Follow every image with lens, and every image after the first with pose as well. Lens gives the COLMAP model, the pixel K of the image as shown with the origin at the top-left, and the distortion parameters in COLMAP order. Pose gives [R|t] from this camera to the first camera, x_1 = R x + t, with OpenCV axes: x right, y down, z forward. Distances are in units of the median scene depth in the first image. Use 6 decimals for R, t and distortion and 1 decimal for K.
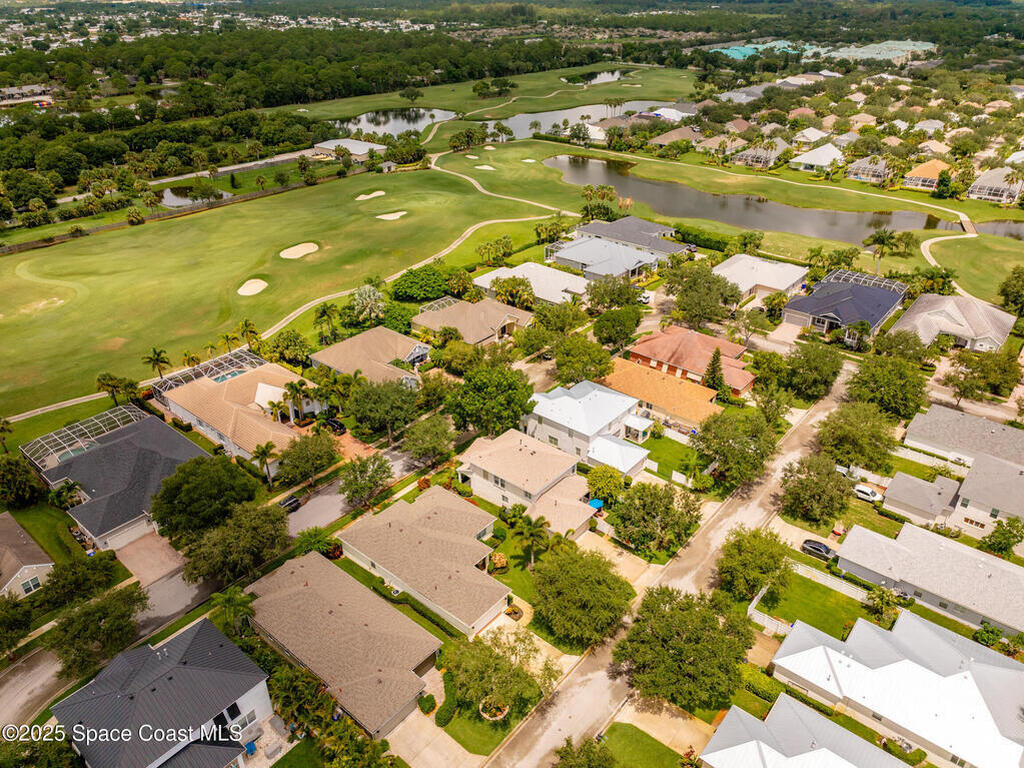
lens RADIAL K [[719.7, 0, 512.0], [0, 719.7, 384.0], [0, 0, 1]] dist [-0.011723, 0.004108]
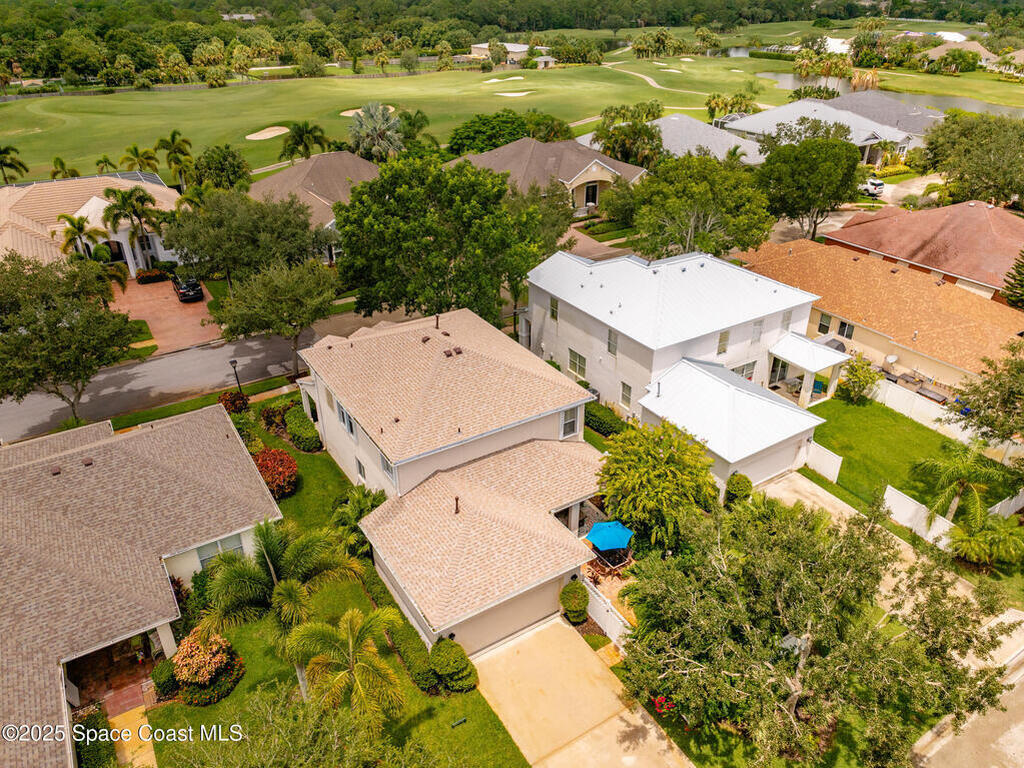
lens RADIAL K [[719.7, 0, 512.0], [0, 719.7, 384.0], [0, 0, 1]] dist [-0.011723, 0.004108]
pose [[0.952682, 0.148162, -0.265416, 0.135856], [-0.148448, 0.988736, 0.019099, 0.090904], [0.265256, 0.021206, 0.963945, 0.616803]]
